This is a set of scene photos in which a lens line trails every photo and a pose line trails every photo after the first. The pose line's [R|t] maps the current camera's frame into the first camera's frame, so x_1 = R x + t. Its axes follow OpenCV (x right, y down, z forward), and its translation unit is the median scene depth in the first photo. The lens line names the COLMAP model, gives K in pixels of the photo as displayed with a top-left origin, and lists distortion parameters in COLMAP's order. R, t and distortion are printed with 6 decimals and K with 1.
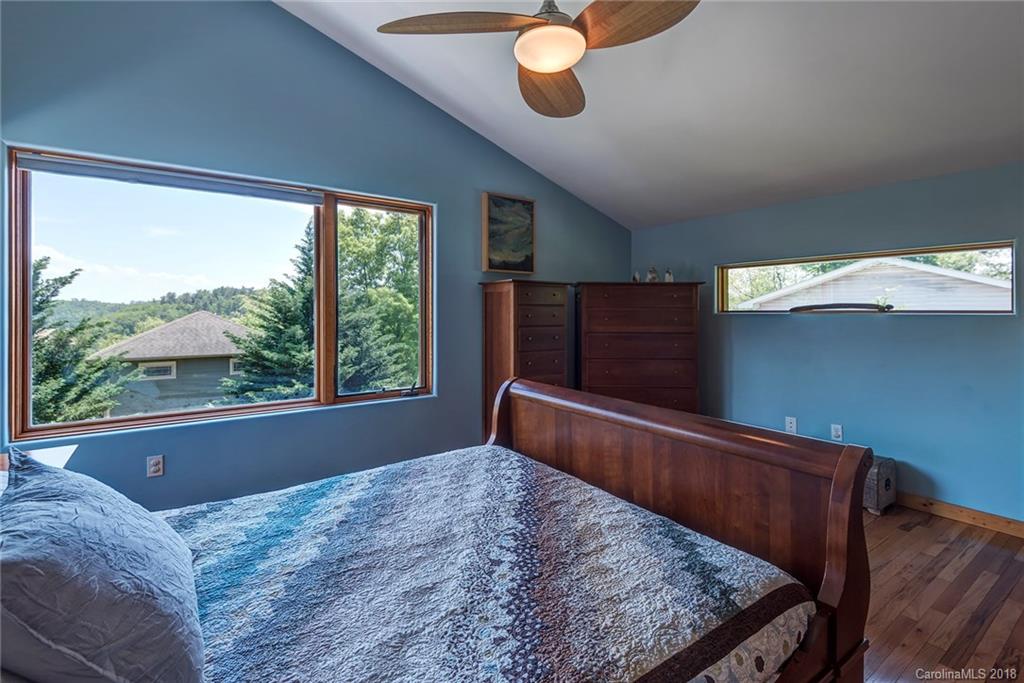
lens RADIAL K [[472.7, 0, 498.0], [0, 472.7, 311.3], [0, 0, 1]] dist [0.026649, -0.009066]
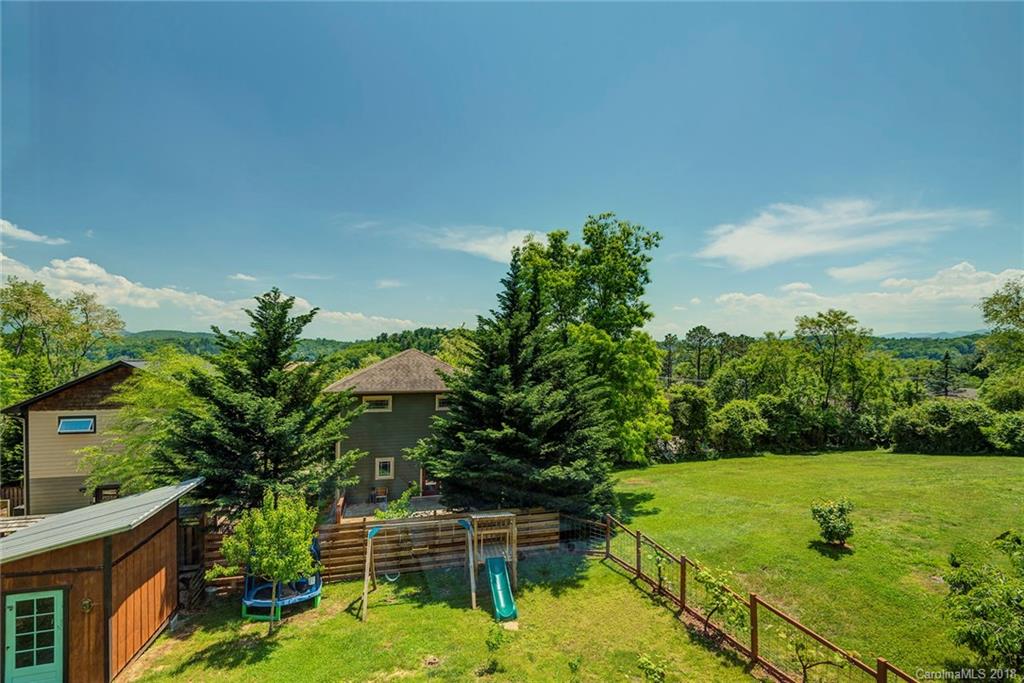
lens RADIAL K [[472.7, 0, 515.6], [0, 472.7, 355.4], [0, 0, 1]] dist [0.026649, -0.009066]
pose [[0.946194, 0.010559, -0.323428, -0.096631], [-0.007071, 0.999903, 0.011959, 0.000550], [0.323524, -0.009029, 0.946177, 0.123009]]
